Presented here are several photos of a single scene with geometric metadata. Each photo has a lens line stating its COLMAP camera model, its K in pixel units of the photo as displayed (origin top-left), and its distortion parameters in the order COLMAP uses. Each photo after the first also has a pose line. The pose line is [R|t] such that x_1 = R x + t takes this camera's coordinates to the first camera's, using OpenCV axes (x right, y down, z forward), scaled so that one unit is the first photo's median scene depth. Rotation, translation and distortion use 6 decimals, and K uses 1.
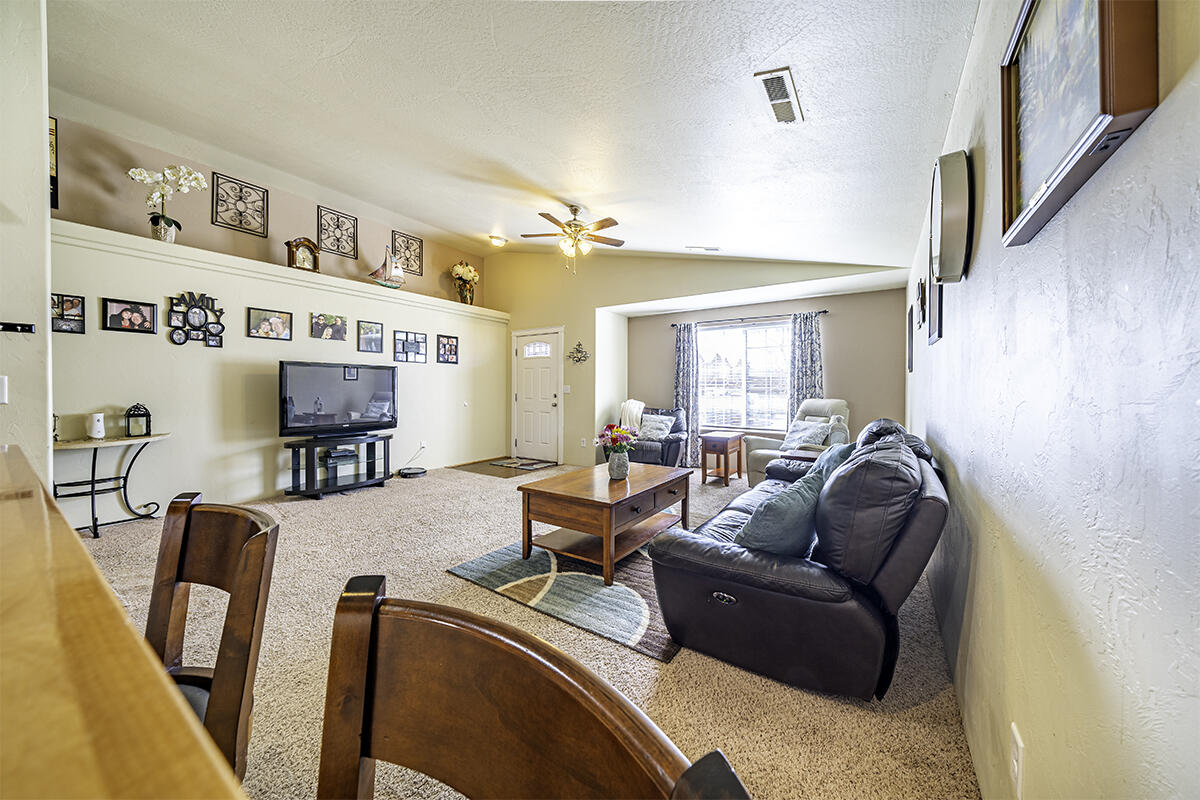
lens RADIAL K [[417.0, 0, 584.1], [0, 417.0, 389.3], [0, 0, 1]] dist [0.001662, -0.000848]
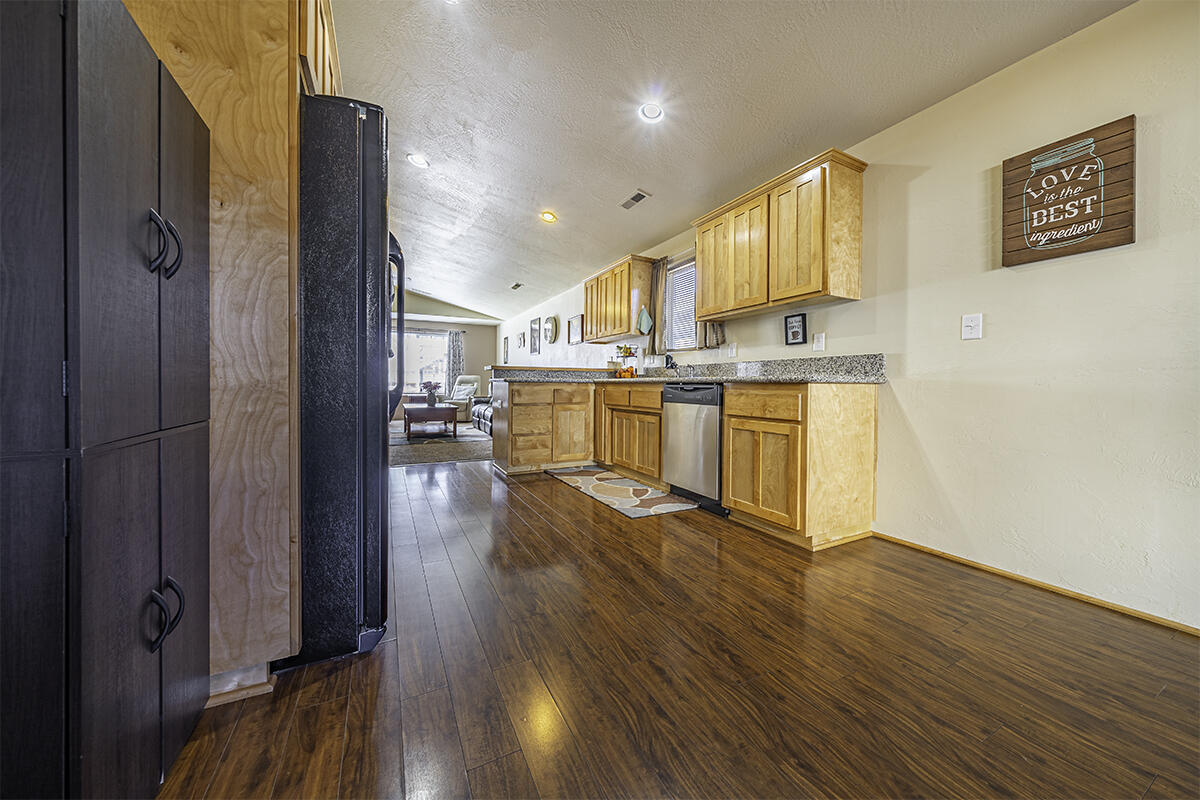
lens RADIAL K [[417.0, 0, 598.3], [0, 417.0, 384.5], [0, 0, 1]] dist [0.001662, -0.000848]
pose [[0.468585, 0.001965, 0.883416, -0.756715], [-0.008767, 0.999959, 0.002426, 0.046006], [-0.883375, -0.008882, 0.468583, -0.423778]]
